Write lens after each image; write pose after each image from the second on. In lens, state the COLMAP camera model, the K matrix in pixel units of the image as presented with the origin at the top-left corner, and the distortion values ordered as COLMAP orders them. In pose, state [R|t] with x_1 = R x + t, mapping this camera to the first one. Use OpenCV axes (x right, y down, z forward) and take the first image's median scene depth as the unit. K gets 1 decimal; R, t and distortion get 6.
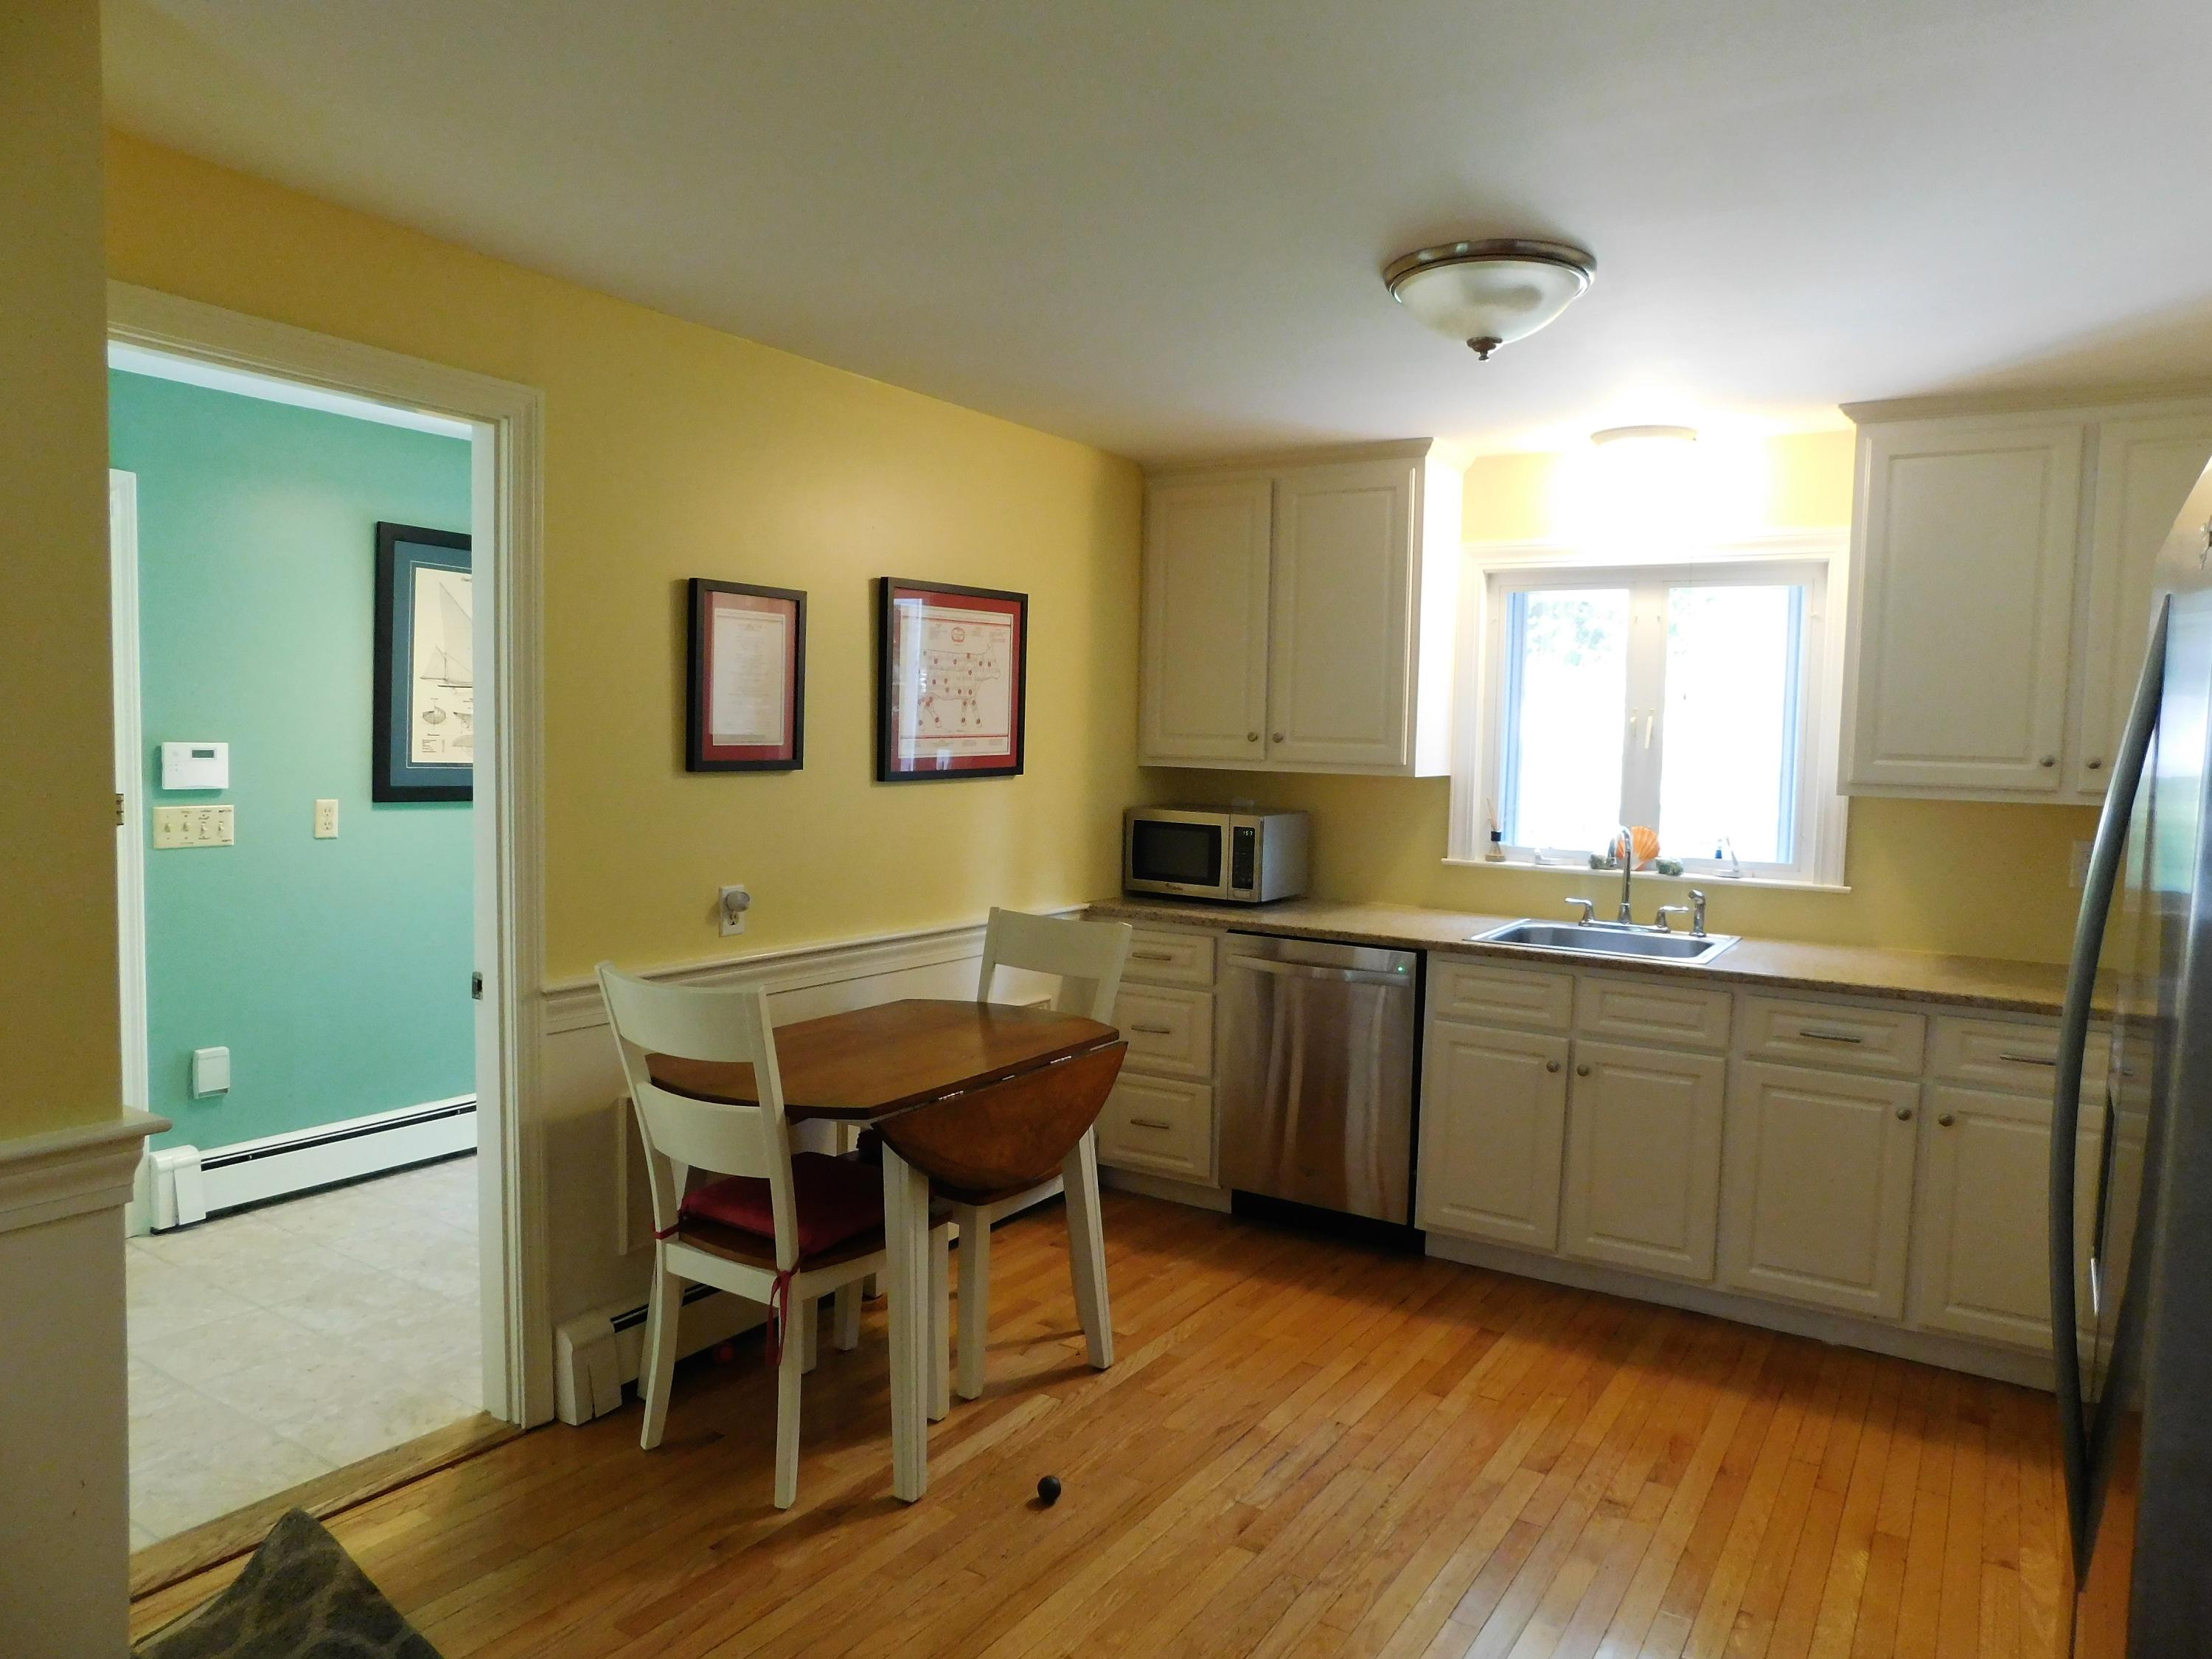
lens RADIAL K [[1465.7, 0, 1129.2], [0, 1465.7, 828.5], [0, 0, 1]] dist [-0.040922, 0.013136]
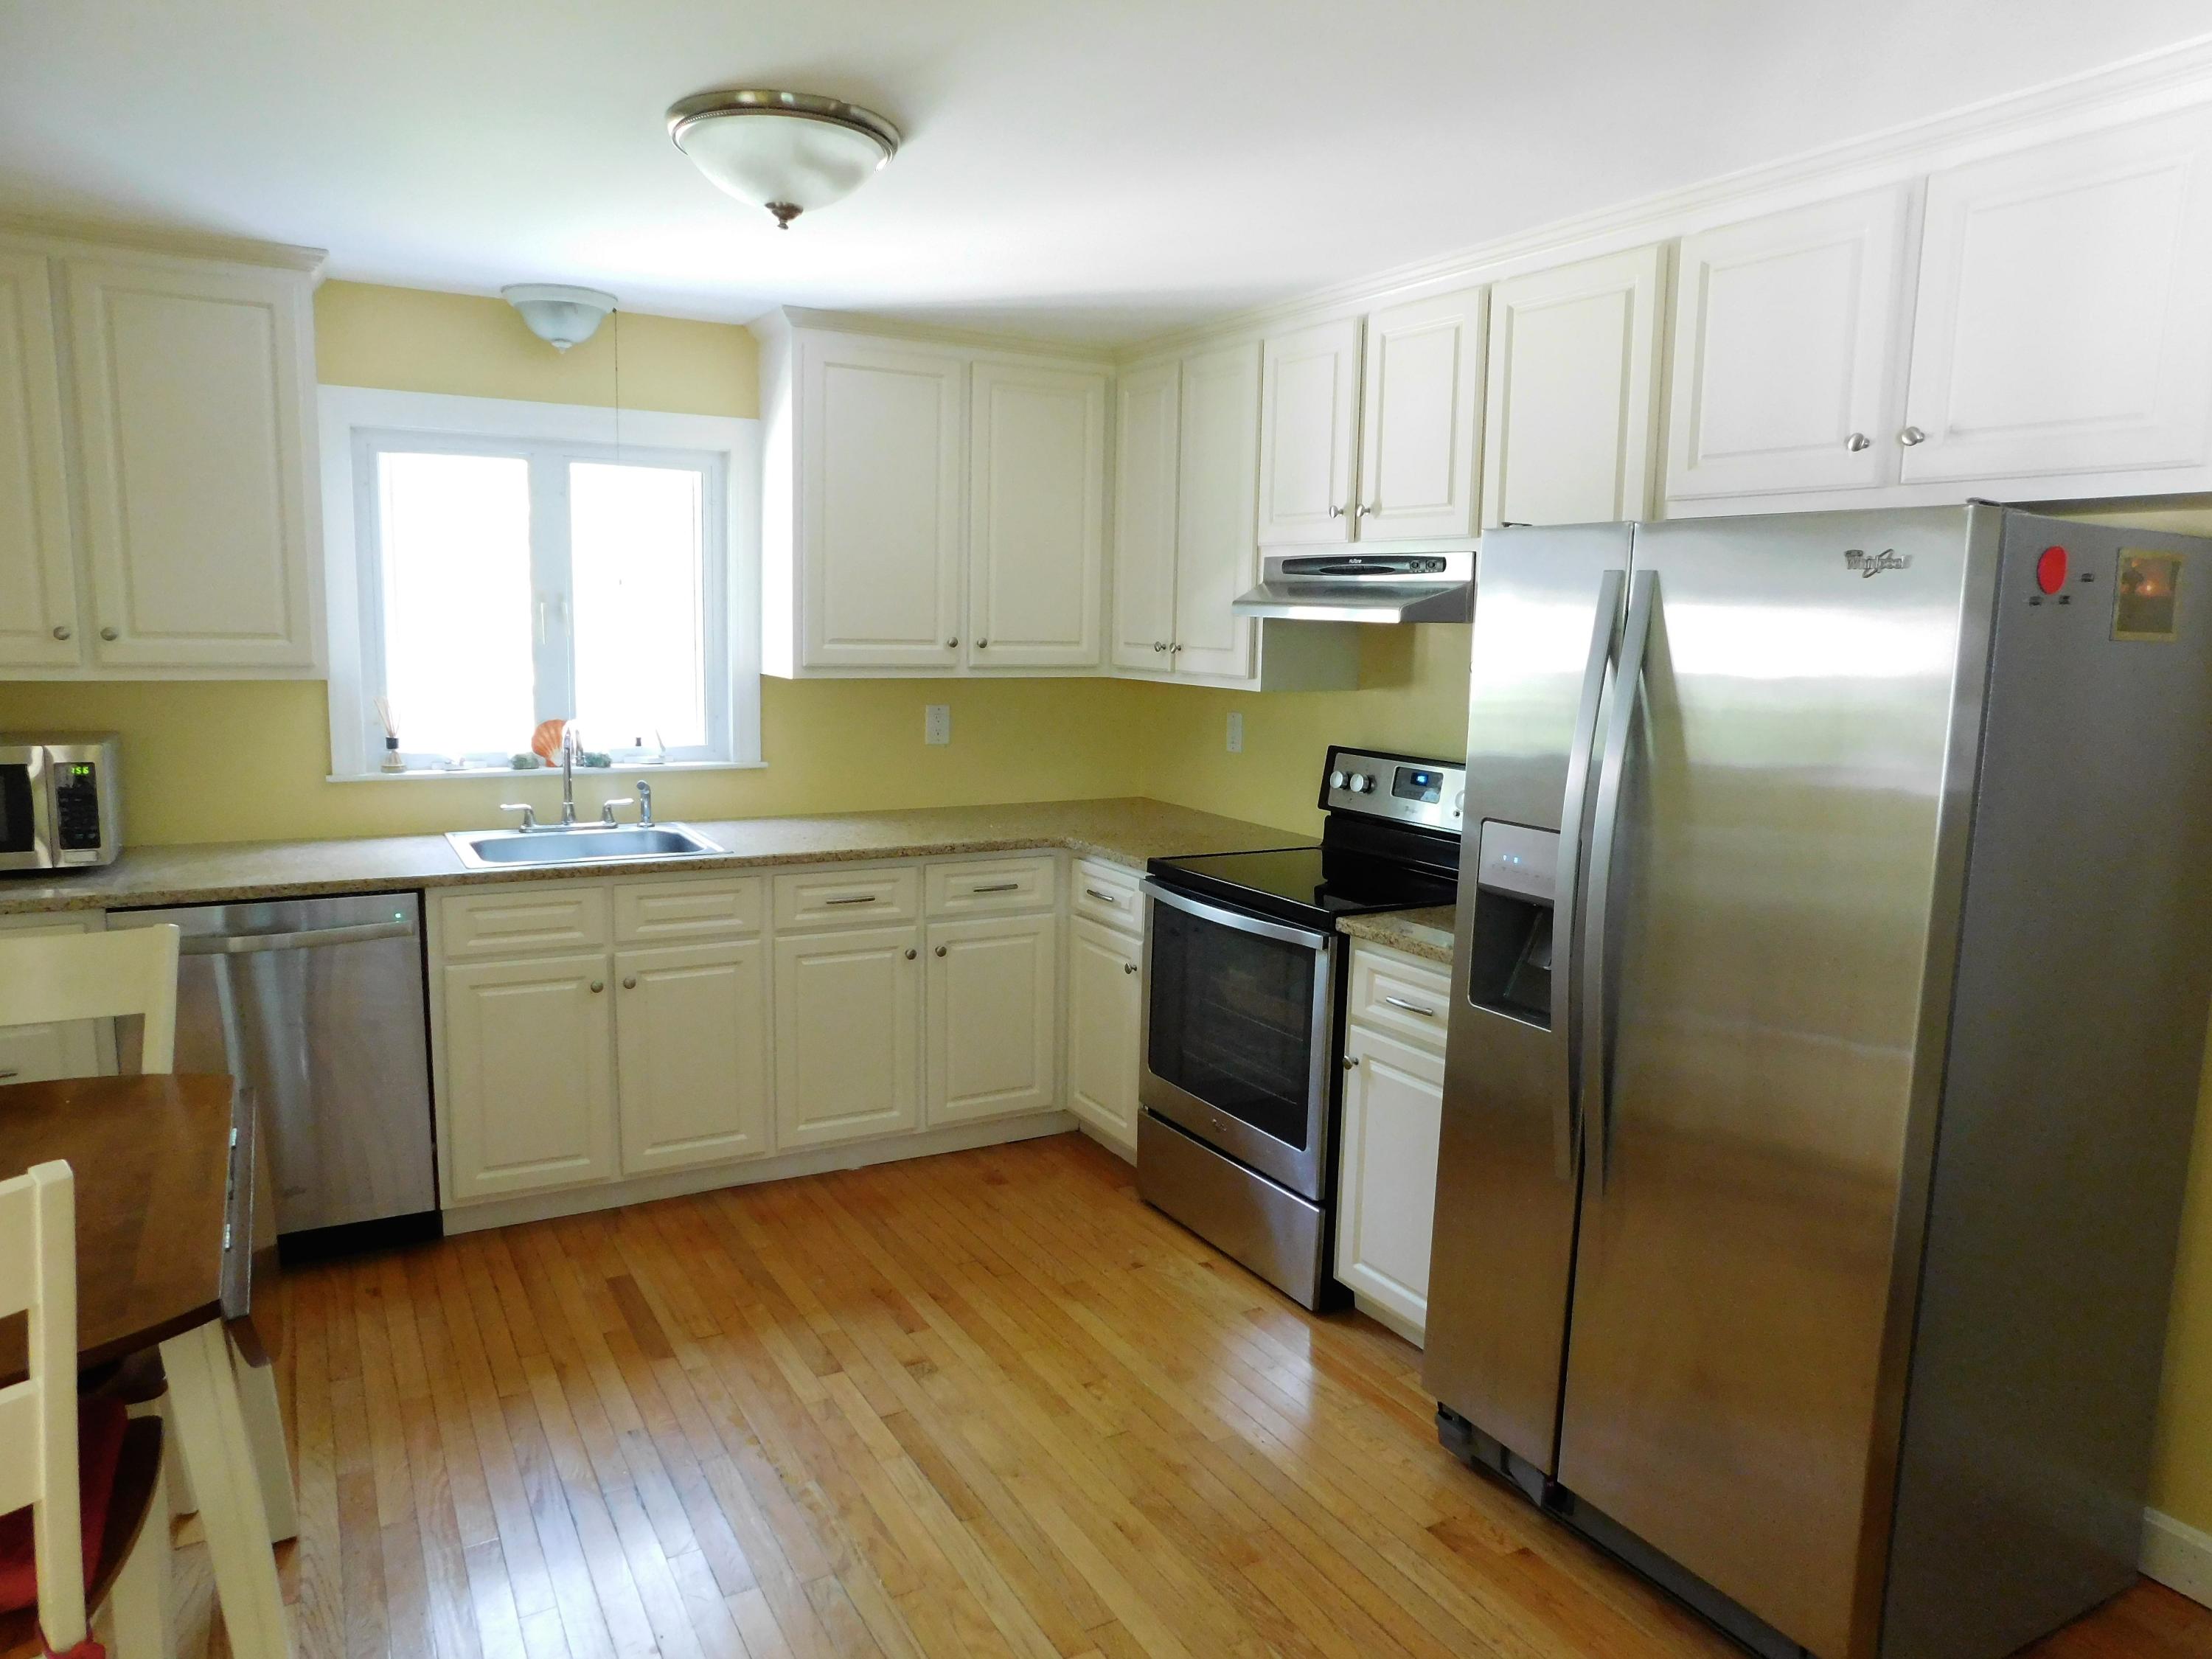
lens RADIAL K [[1465.7, 0, 1121.8], [0, 1465.7, 825.9], [0, 0, 1]] dist [-0.040922, 0.013136]
pose [[0.466955, -0.138664, 0.873341, -0.336165], [0.049073, 0.990170, 0.130975, -0.041785], [-0.882918, -0.018302, 0.469170, 0.258326]]
